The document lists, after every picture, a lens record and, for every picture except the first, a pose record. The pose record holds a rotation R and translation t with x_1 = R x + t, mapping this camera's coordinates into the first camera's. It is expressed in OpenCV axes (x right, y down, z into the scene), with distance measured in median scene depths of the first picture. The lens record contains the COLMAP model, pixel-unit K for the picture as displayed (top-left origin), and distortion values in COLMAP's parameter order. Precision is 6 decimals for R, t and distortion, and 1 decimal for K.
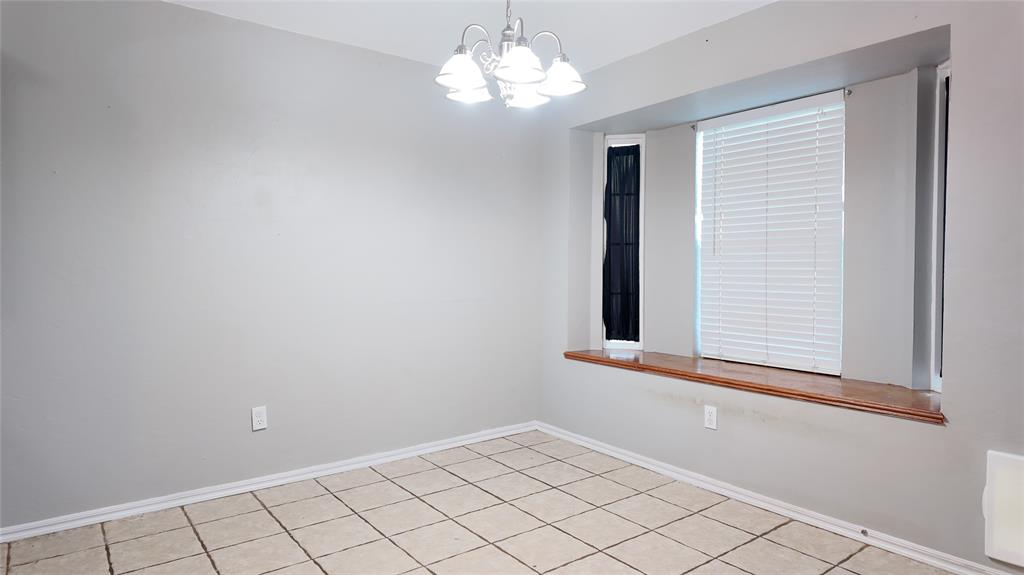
lens RADIAL K [[598.7, 0, 512.8], [0, 598.7, 277.7], [0, 0, 1]] dist [-0.000263, -0.000526]
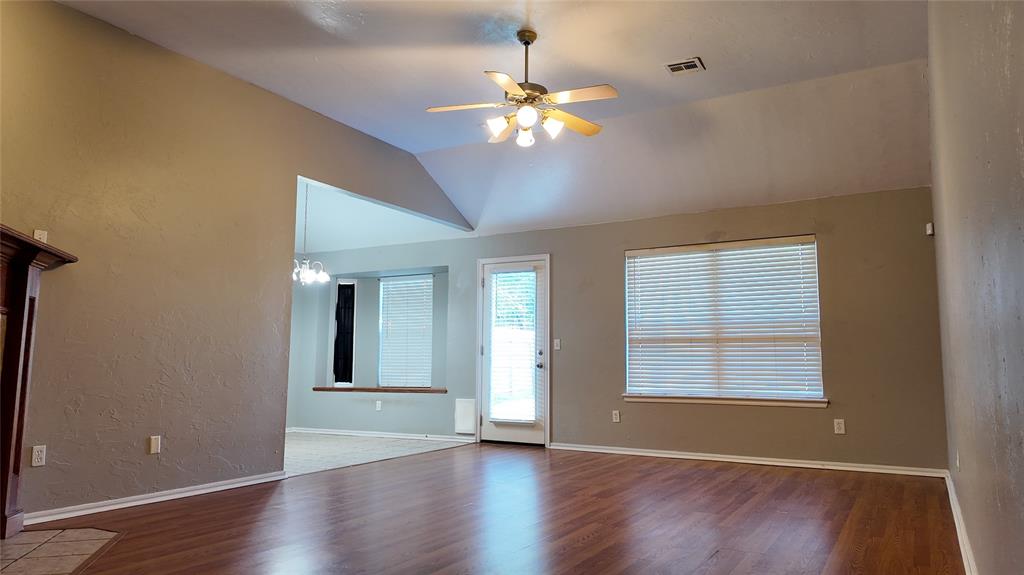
lens RADIAL K [[703.6, 0, 512.0], [0, 703.6, 268.9], [0, 0, 1]] dist [0.053672, 0.000637]
pose [[0.921094, 0.046128, 0.386599, -0.246864], [0.009051, 0.990151, -0.139707, 0.073856], [-0.389236, 0.132183, 0.911605, -1.539521]]
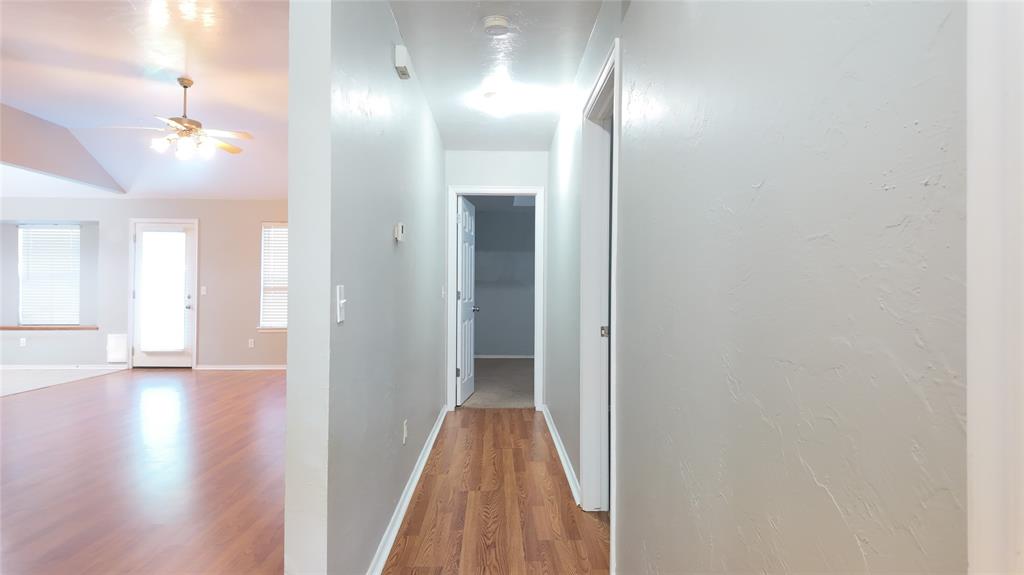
lens RADIAL K [[598.7, 0, 512.4], [0, 598.7, 285.7], [0, 0, 1]] dist [-0.000263, -0.000526]
pose [[0.585215, 0.001299, 0.810877, -0.461505], [0.009138, 0.999925, -0.008196, 0.017796], [-0.810827, 0.012206, 0.585159, -1.934744]]
